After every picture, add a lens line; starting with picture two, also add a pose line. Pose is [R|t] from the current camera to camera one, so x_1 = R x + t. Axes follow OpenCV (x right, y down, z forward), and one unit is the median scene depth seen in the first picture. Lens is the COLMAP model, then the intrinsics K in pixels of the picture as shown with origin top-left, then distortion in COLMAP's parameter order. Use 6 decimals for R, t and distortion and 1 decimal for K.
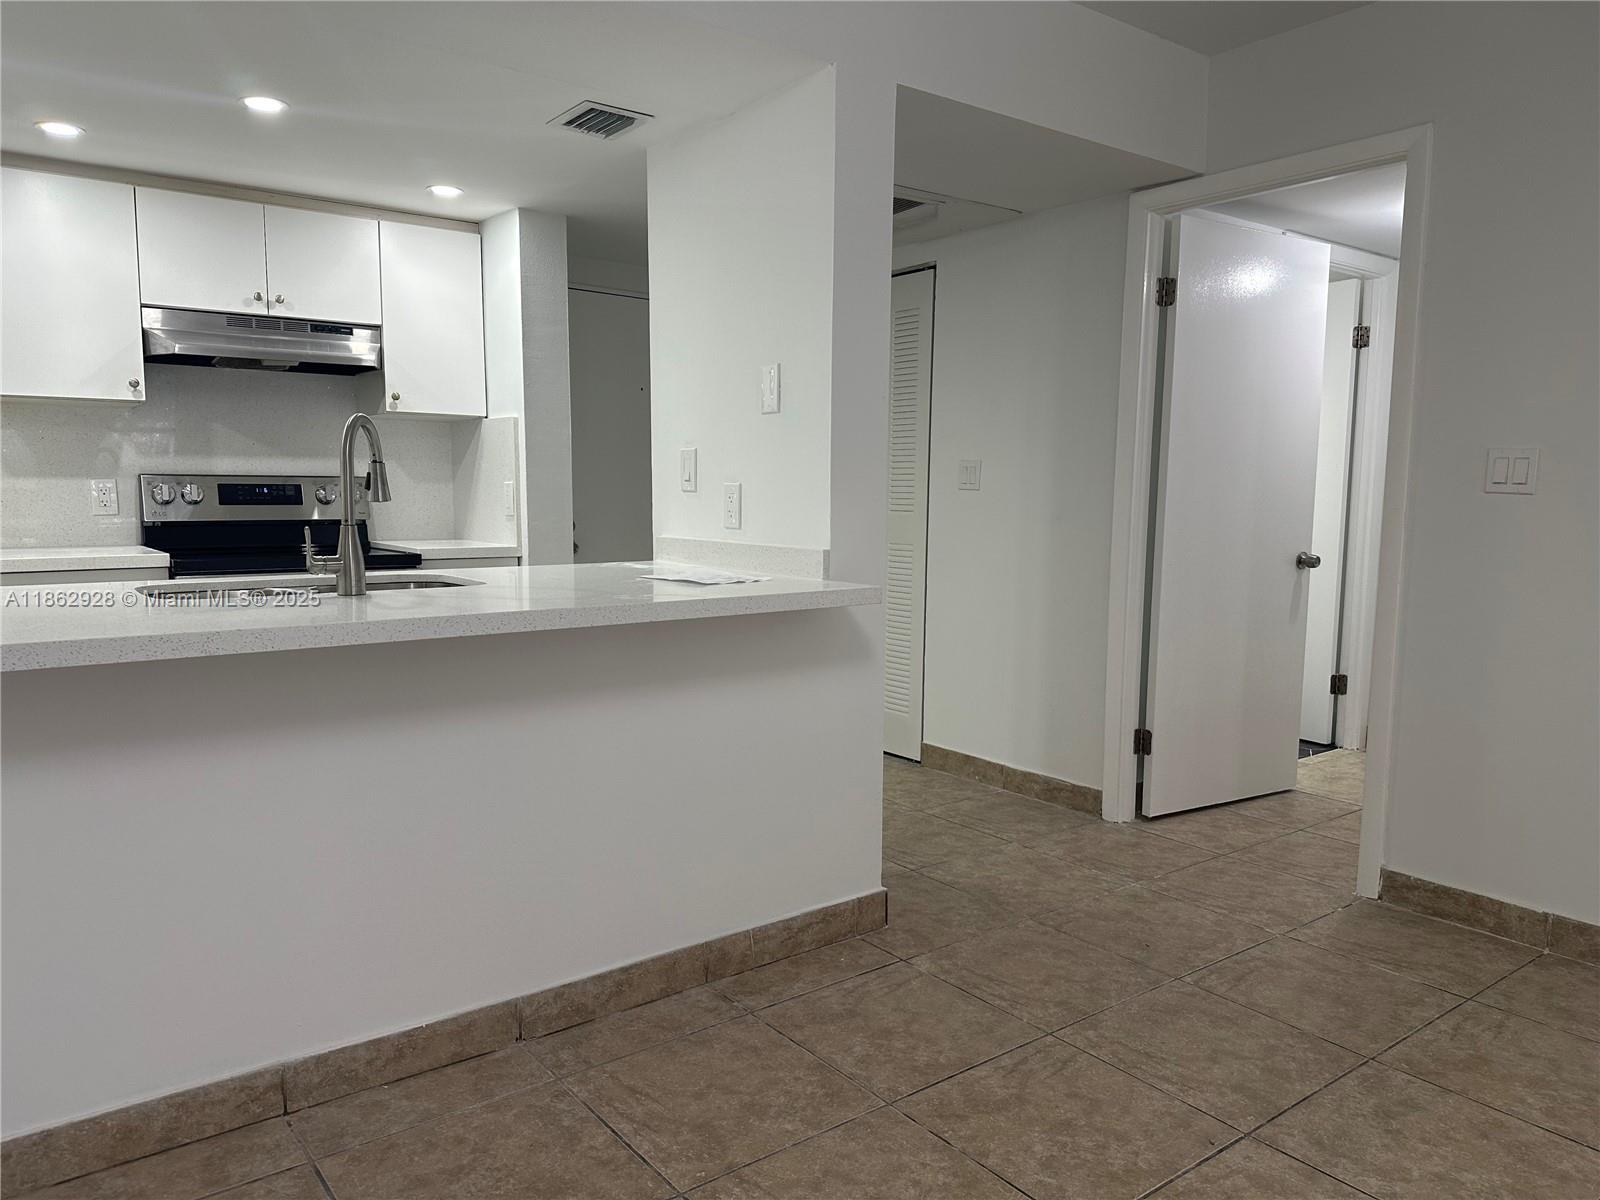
lens RADIAL K [[1122.7, 0, 843.1], [0, 1122.7, 617.0], [0, 0, 1]] dist [0.008959, -0.011989]
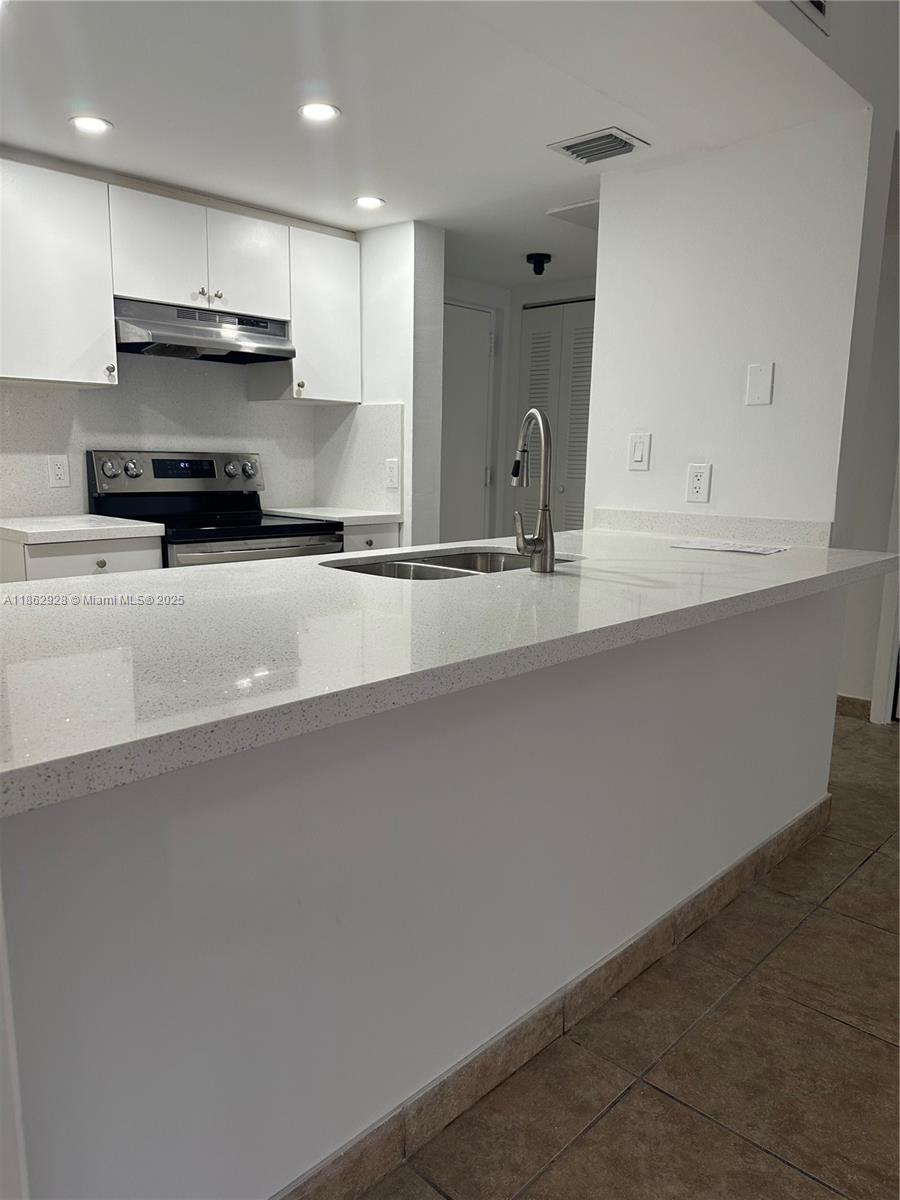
lens RADIAL K [[842.0, 0, 448.6], [0, 842.0, 606.2], [0, 0, 1]] dist [0.008959, -0.011989]
pose [[0.989525, -0.019149, 0.143083, -0.401030], [0.010135, 0.997933, 0.063465, -0.022879], [-0.144003, -0.061350, 0.987674, 0.114503]]
